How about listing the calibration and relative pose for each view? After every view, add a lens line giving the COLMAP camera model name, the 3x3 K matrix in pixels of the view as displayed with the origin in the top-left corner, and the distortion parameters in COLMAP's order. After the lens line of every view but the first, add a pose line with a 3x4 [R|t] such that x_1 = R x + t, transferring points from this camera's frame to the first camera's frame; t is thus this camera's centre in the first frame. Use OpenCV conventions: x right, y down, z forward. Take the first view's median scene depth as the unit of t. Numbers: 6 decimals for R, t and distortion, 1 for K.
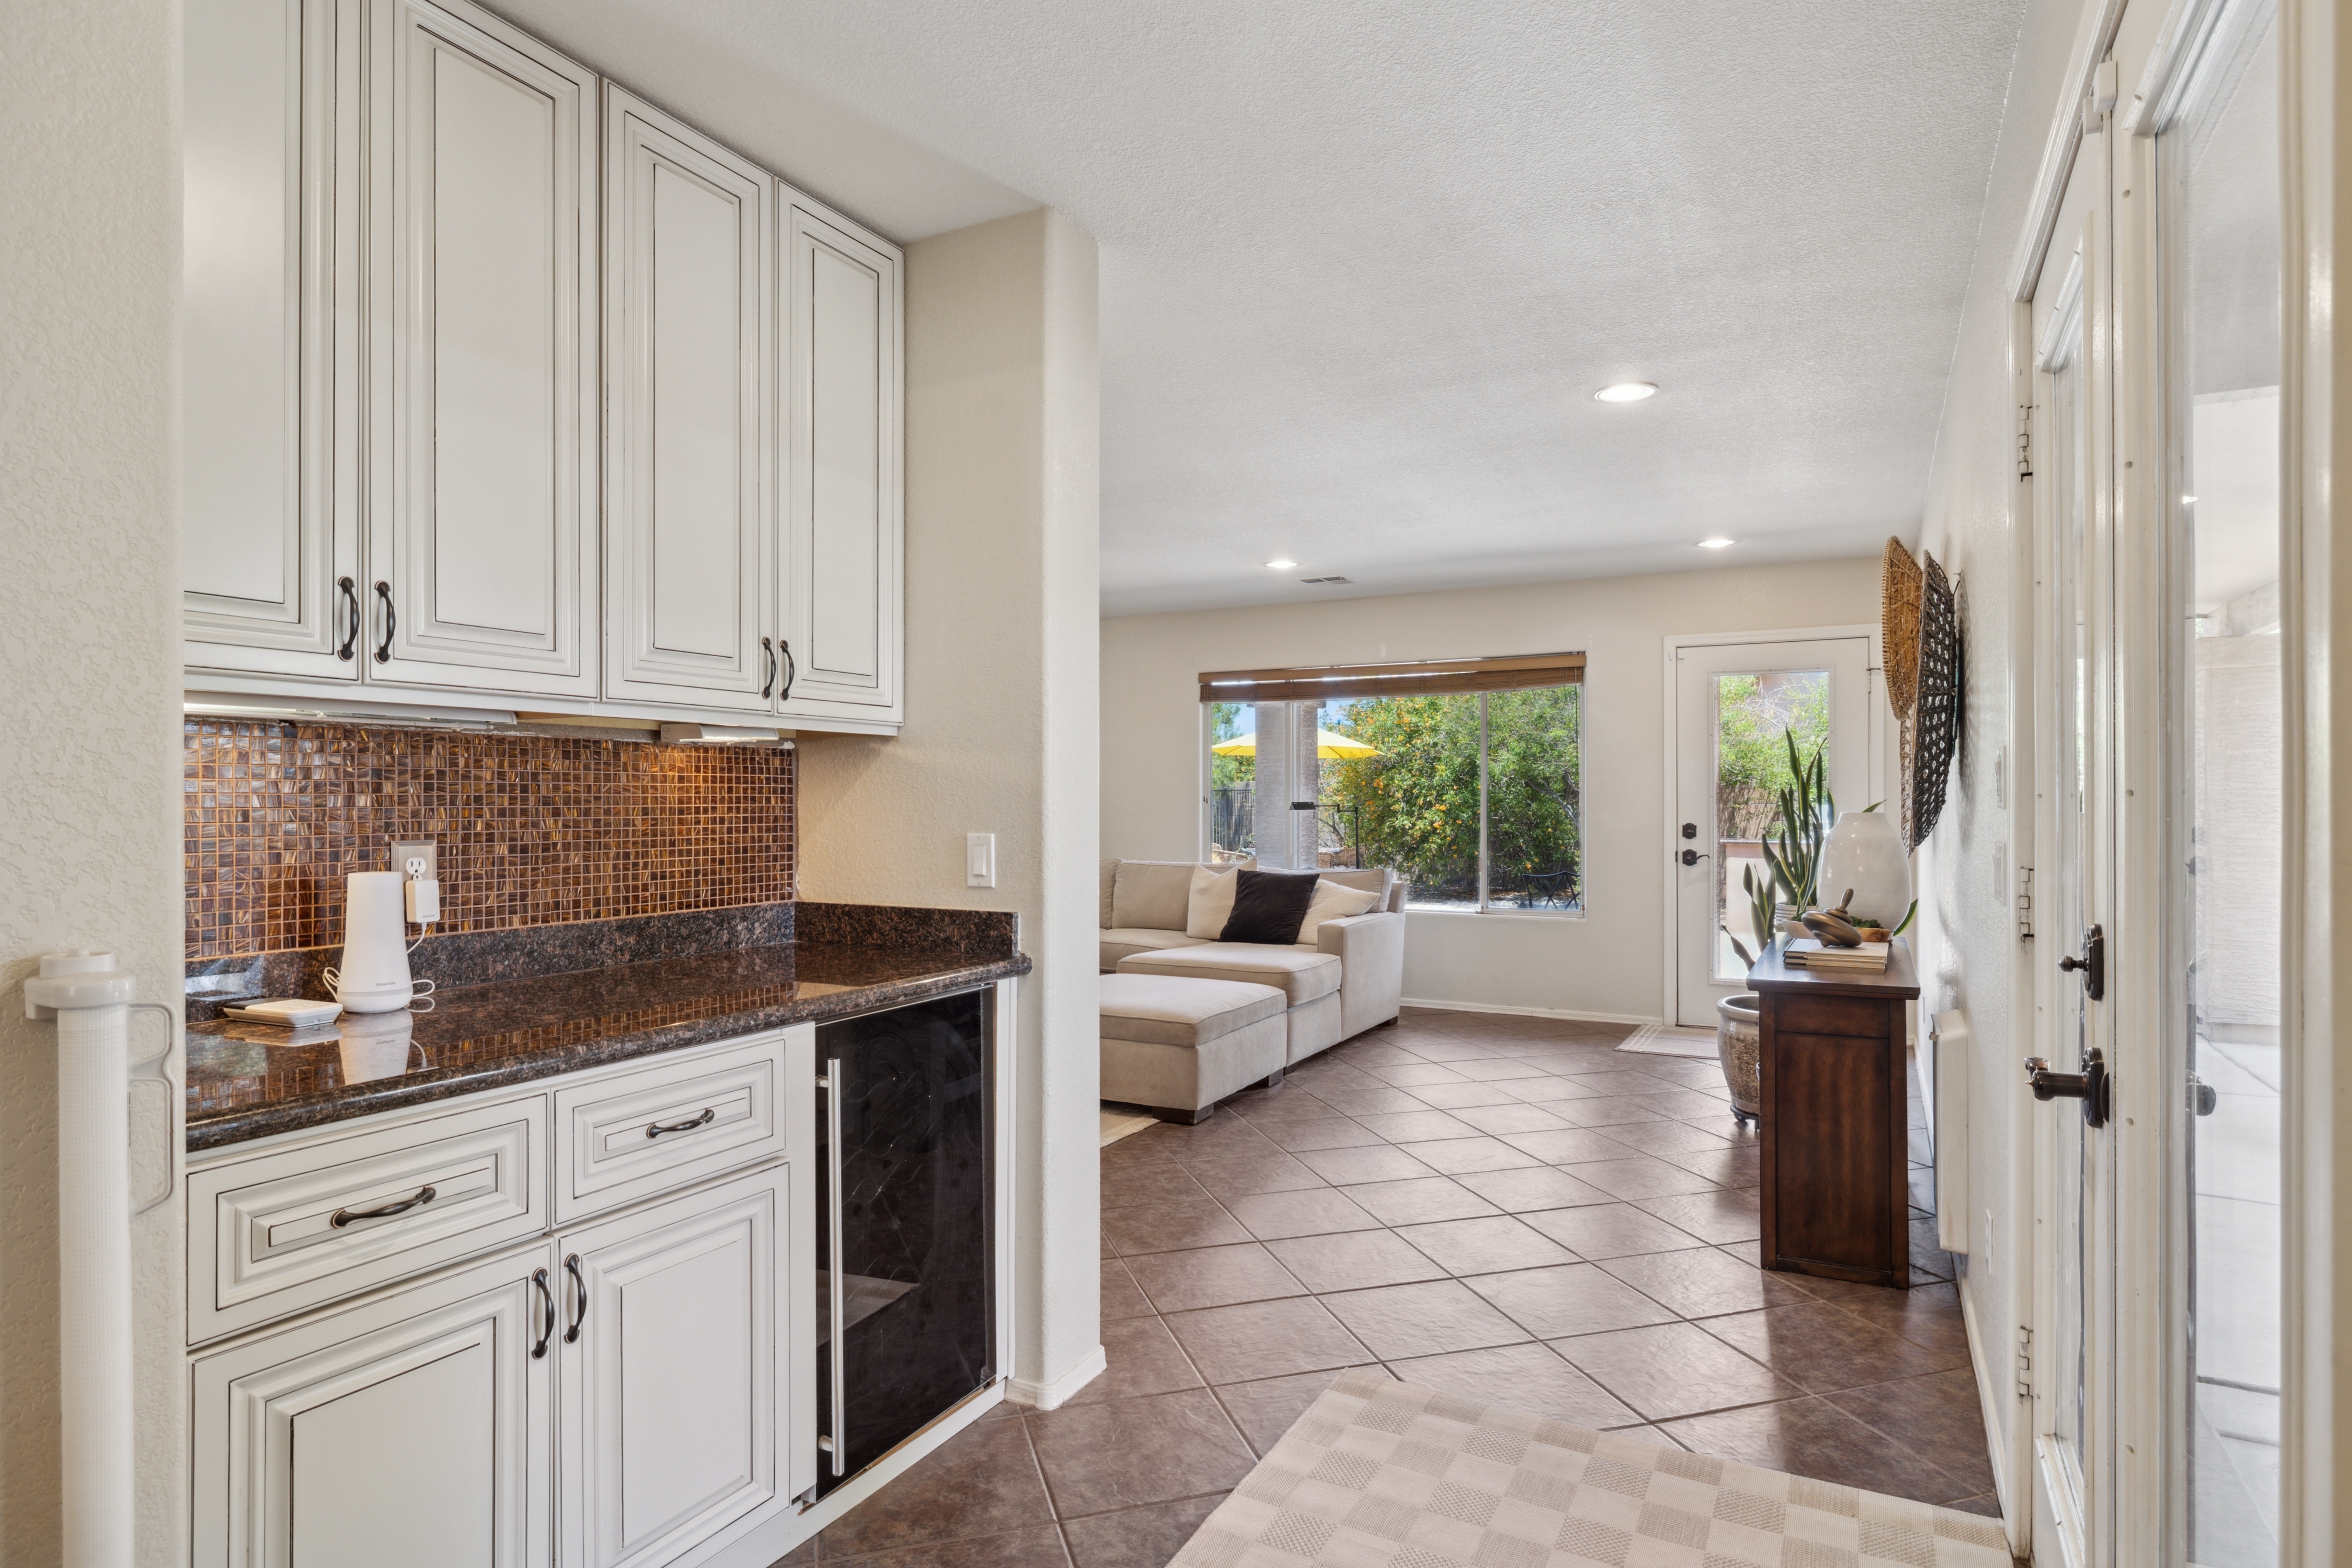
lens RADIAL K [[1270.2, 0, 1179.1], [0, 1270.2, 795.3], [0, 0, 1]] dist [0.001276, 0.000029]
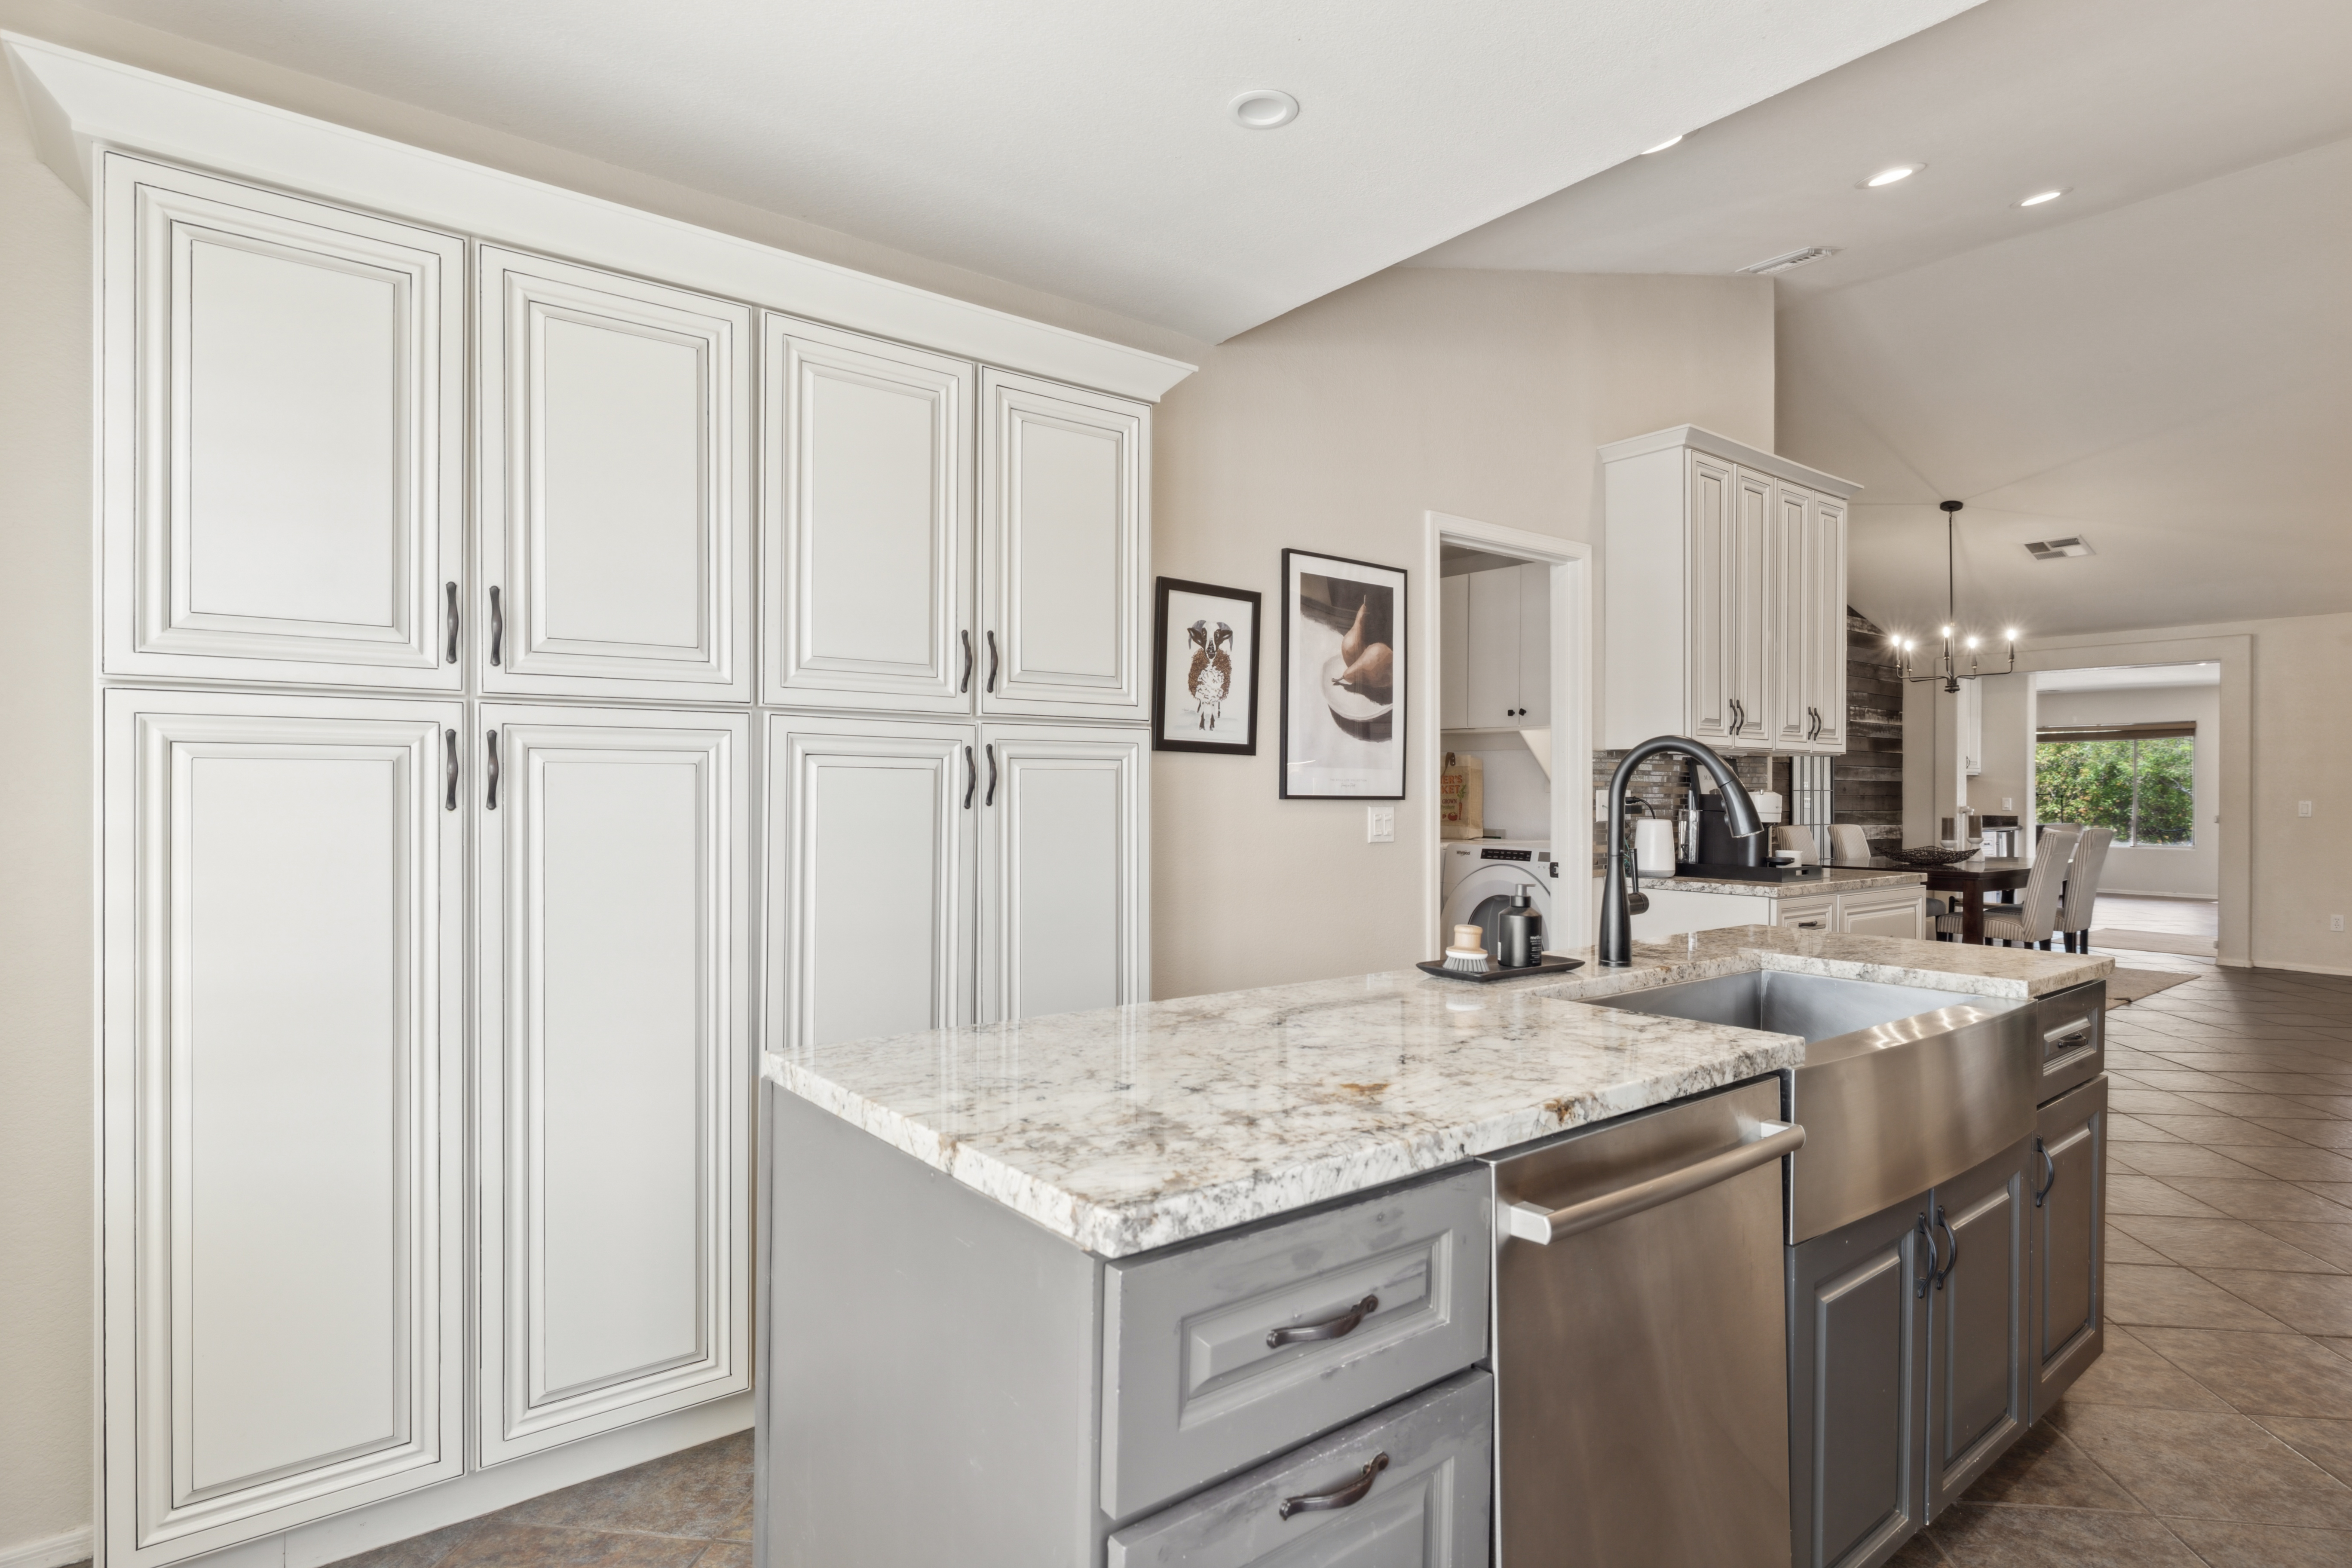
lens RADIAL K [[1222.2, 0, 1172.9], [0, 1222.2, 792.8], [0, 0, 1]] dist [-0.000412, -0.000718]
pose [[0.916921, 0.003443, -0.399055, -0.423128], [-0.002167, 0.999991, 0.003649, 0.001023], [0.399064, -0.002481, 0.916920, -1.522633]]
